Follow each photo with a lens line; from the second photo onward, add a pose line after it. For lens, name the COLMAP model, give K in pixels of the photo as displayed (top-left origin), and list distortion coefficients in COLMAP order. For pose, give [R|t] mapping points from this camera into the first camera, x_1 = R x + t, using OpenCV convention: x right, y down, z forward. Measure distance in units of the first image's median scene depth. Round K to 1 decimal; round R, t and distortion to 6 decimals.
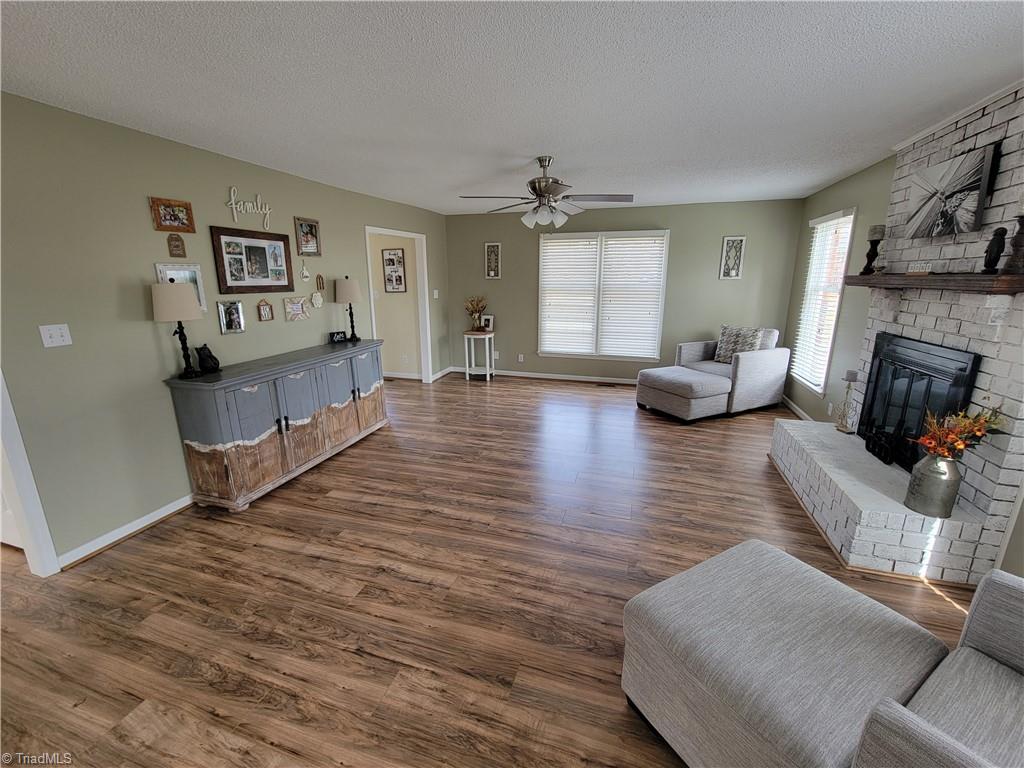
lens RADIAL K [[419.8, 0, 511.9], [0, 419.8, 377.6], [0, 0, 1]] dist [-0.005216, 0.000836]
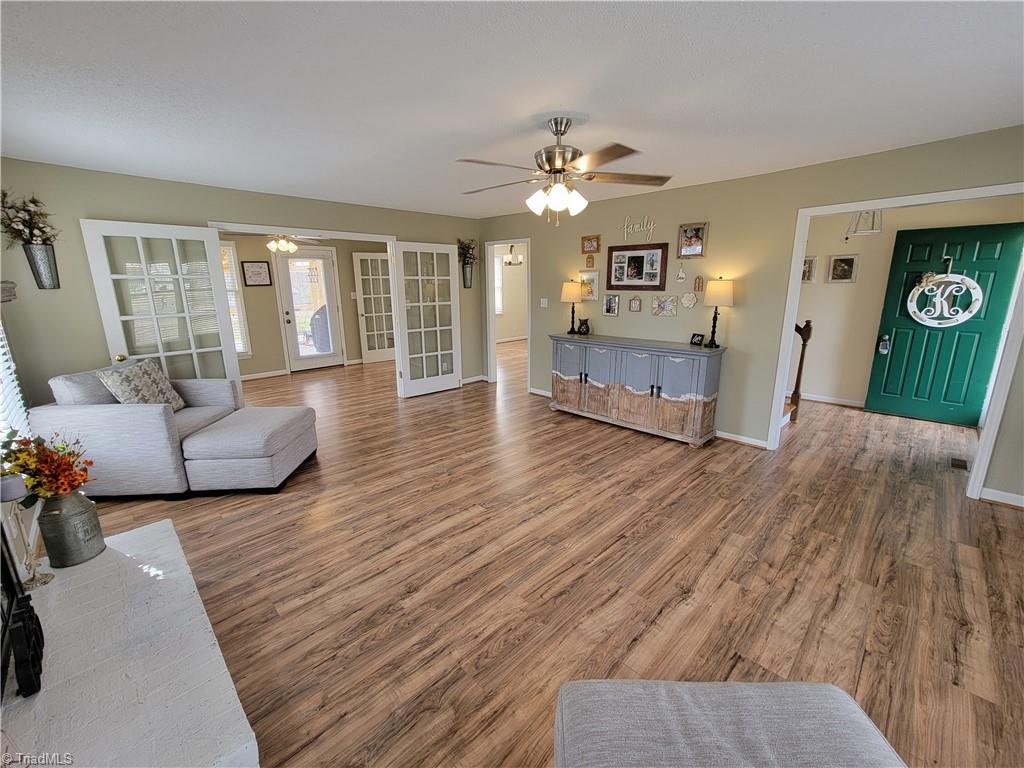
lens RADIAL K [[419.8, 0, 511.9], [0, 419.8, 377.6], [0, 0, 1]] dist [-0.005216, 0.000836]
pose [[-0.467633, 0.204085, -0.860040, 0.842755], [-0.199858, 0.923372, 0.327783, -0.322037], [0.861032, 0.325168, -0.391011, 1.343494]]
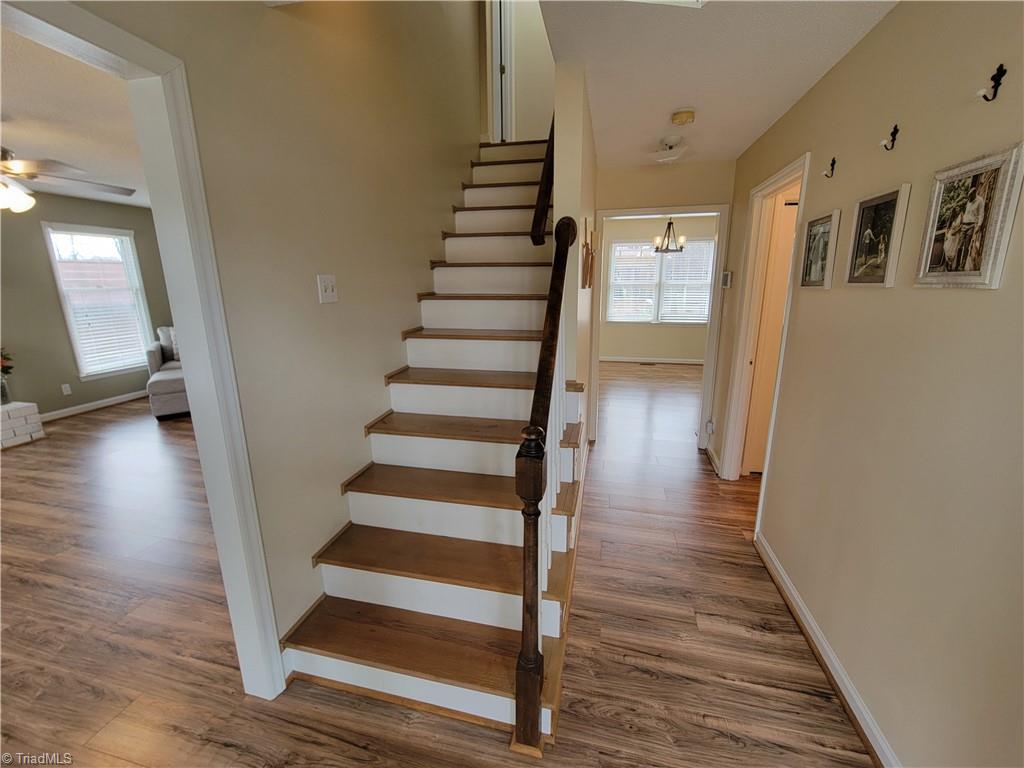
lens RADIAL K [[418.1, 0, 511.2], [0, 418.1, 378.2], [0, 0, 1]] dist [-0.002416, -0.000219]
pose [[-0.997052, 0.027064, -0.071801, -0.777052], [-0.008278, 0.892332, 0.451304, -0.434379], [0.076284, 0.450568, -0.889477, 1.877824]]
